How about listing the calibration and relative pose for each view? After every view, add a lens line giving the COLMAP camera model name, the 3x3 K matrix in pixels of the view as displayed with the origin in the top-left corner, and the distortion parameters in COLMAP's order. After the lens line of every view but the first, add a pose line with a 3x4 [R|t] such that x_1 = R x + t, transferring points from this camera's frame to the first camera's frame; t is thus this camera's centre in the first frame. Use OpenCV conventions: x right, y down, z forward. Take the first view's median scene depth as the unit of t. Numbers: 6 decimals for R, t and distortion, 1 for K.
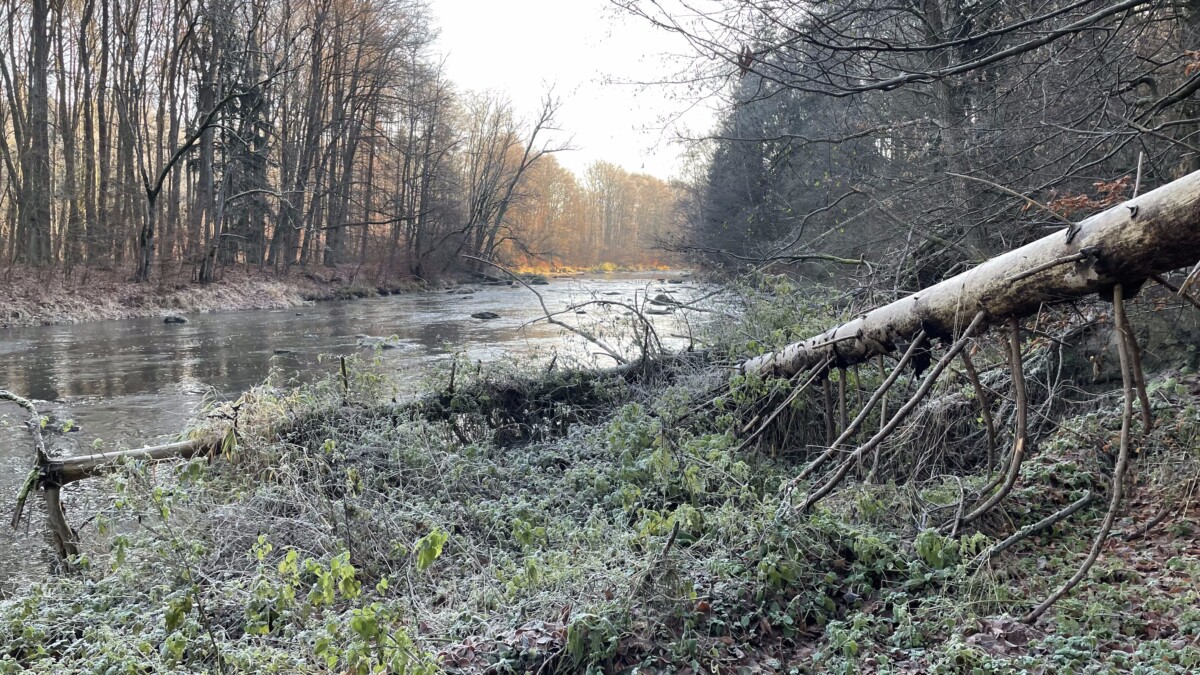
lens RADIAL K [[837.9, 0, 587.9], [0, 837.9, 336.6], [0, 0, 1]] dist [0.001517, -0.055272]
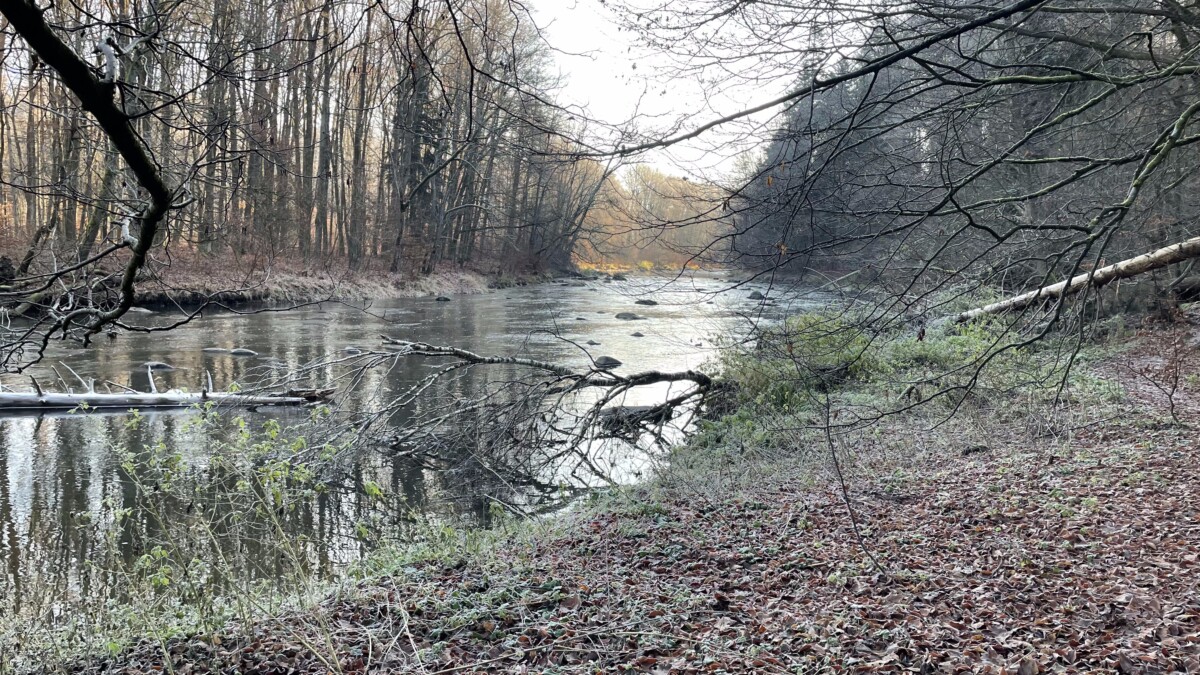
lens RADIAL K [[837.9, 0, 587.9], [0, 837.9, 336.6], [0, 0, 1]] dist [0.001517, -0.055272]
pose [[0.999469, 0.027365, -0.017700, -0.203363], [-0.027285, 0.999616, 0.004731, 0.026543], [0.017823, -0.004245, 0.999832, -0.354163]]
